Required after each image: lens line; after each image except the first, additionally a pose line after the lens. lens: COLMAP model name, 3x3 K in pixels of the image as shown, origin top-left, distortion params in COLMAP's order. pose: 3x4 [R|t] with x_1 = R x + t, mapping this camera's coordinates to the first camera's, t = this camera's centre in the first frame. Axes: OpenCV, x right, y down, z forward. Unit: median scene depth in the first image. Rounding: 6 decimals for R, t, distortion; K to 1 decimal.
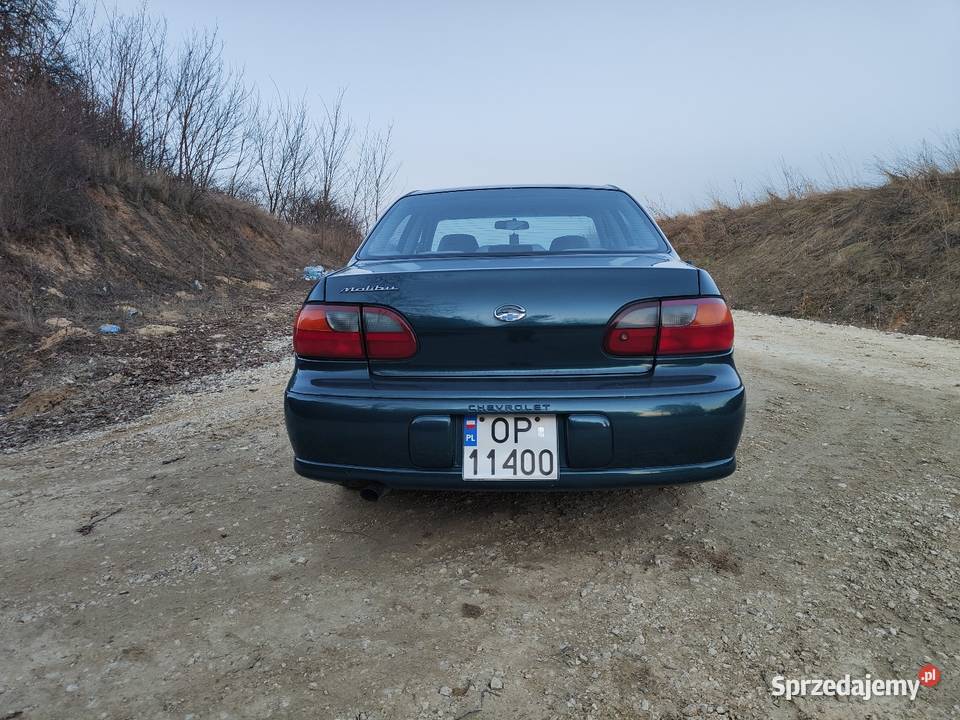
lens RADIAL K [[673.3, 0, 484.8], [0, 673.3, 359.4], [0, 0, 1]] dist [0.008109, -0.003844]
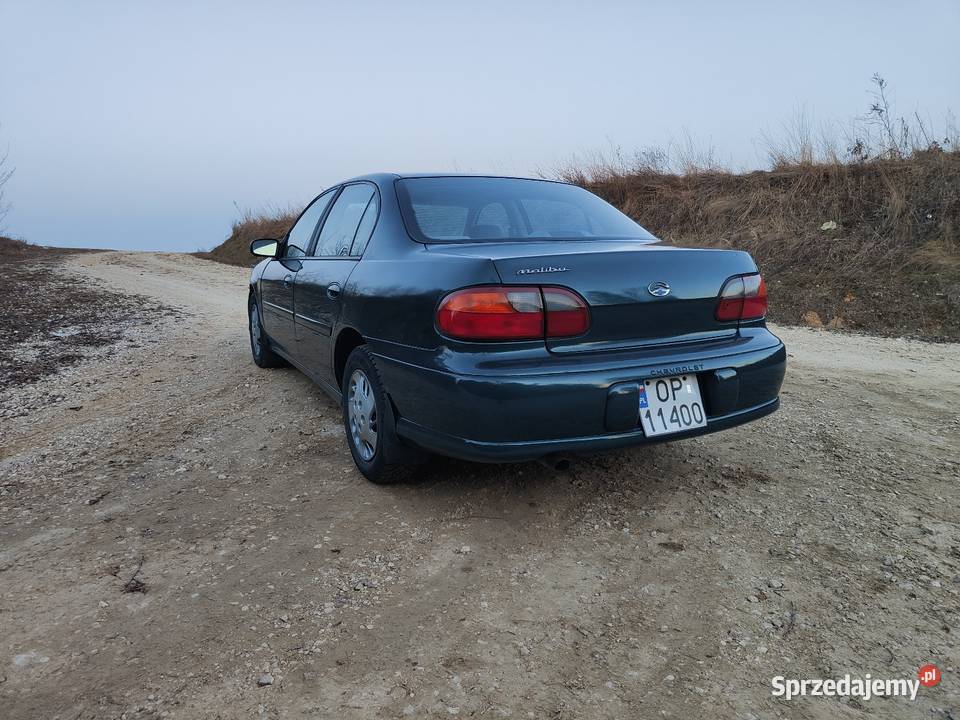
lens RADIAL K [[673.3, 0, 489.6], [0, 673.3, 358.4], [0, 0, 1]] dist [0.008109, -0.003844]
pose [[0.858436, -0.079397, 0.506739, -0.811577], [0.071790, 0.996821, 0.034570, -0.011651], [-0.507872, 0.006702, 0.861406, 0.153971]]
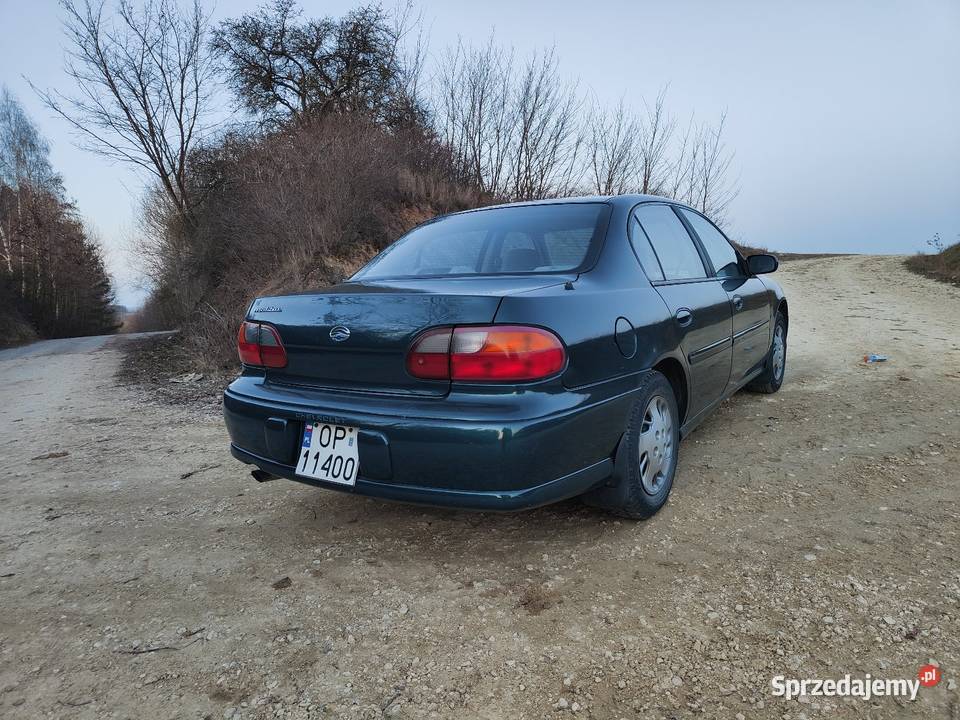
lens RADIAL K [[673.3, 0, 472.9], [0, 673.3, 361.8], [0, 0, 1]] dist [0.008109, -0.003844]
pose [[0.850927, 0.054793, -0.522418, 0.829757], [-0.049515, 0.998483, 0.024073, -0.061697], [0.522944, 0.005383, 0.852350, 0.149894]]
